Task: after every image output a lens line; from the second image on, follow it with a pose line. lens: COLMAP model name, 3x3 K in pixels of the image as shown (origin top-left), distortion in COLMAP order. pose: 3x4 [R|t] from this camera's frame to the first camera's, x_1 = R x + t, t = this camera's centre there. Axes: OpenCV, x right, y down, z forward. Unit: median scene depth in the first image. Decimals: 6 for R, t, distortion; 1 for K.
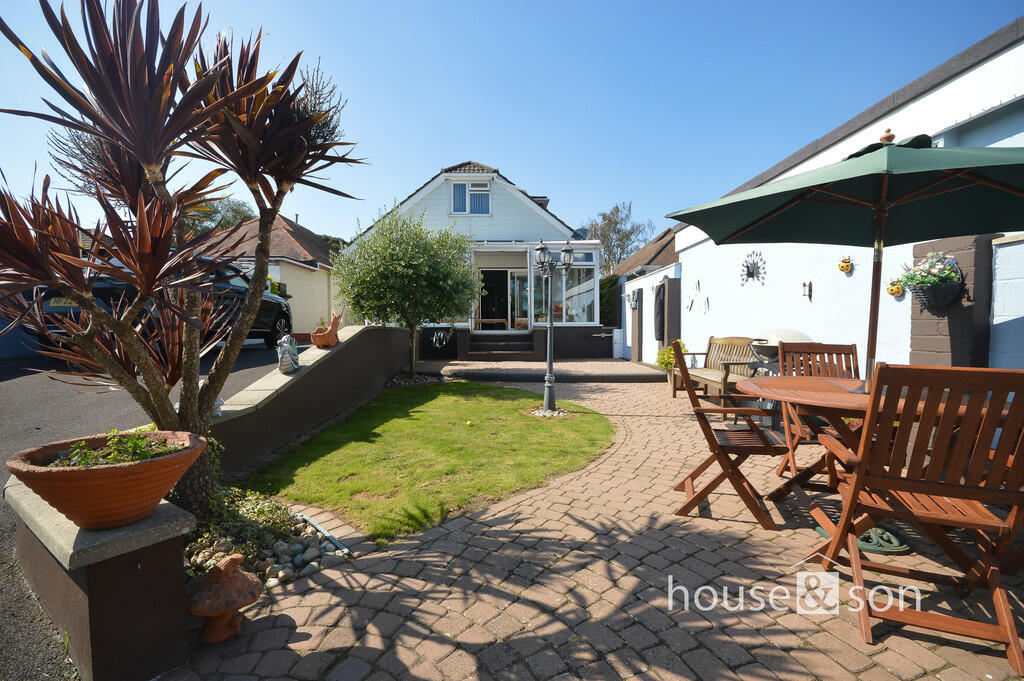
lens RADIAL K [[458.0, 0, 511.8], [0, 458.0, 343.3], [0, 0, 1]] dist [-0.000759, -0.000068]
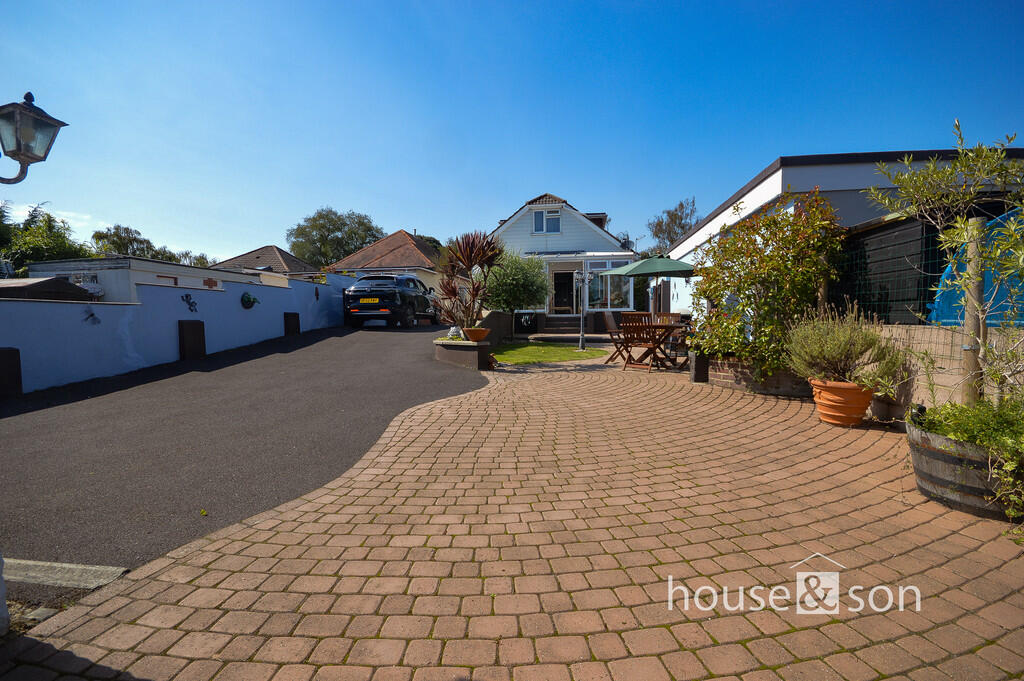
lens RADIAL K [[458.0, 0, 511.8], [0, 458.0, 343.3], [0, 0, 1]] dist [-0.000759, -0.000068]
pose [[0.985077, -0.000151, -0.172115, 0.058098], [0.004094, 0.999737, 0.022553, 0.032667], [0.172067, -0.022921, 0.984819, -0.516557]]
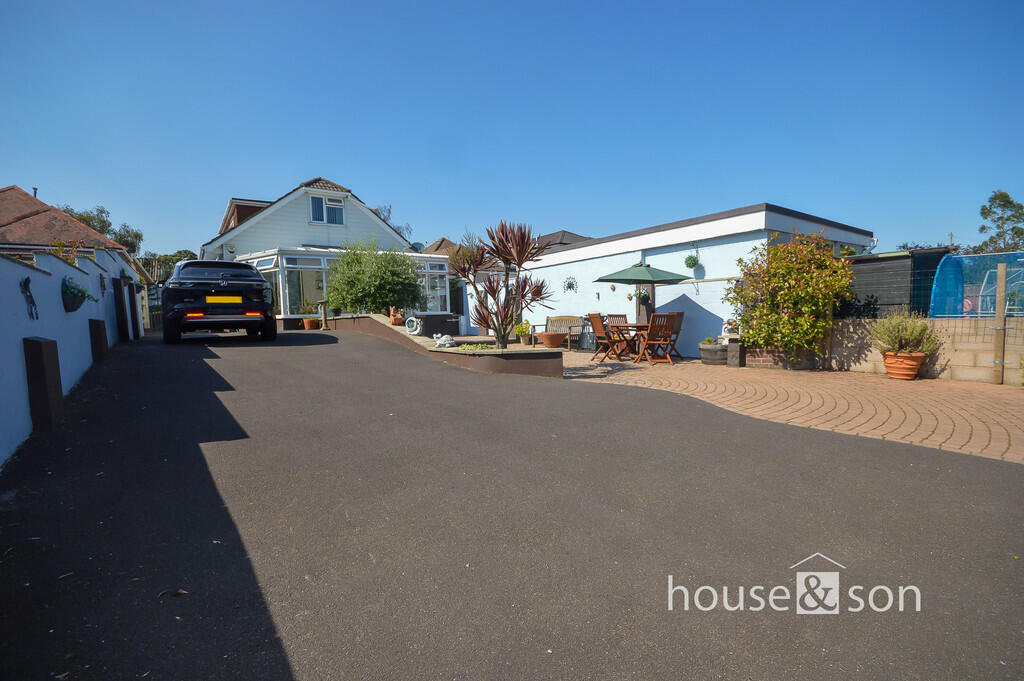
lens RADIAL K [[458.0, 0, 511.8], [0, 458.0, 343.3], [0, 0, 1]] dist [-0.000759, -0.000068]
pose [[0.825716, -0.052948, 0.561596, -0.475965], [0.043048, 0.998596, 0.030855, 0.019451], [-0.562441, -0.001302, 0.826836, -0.332904]]
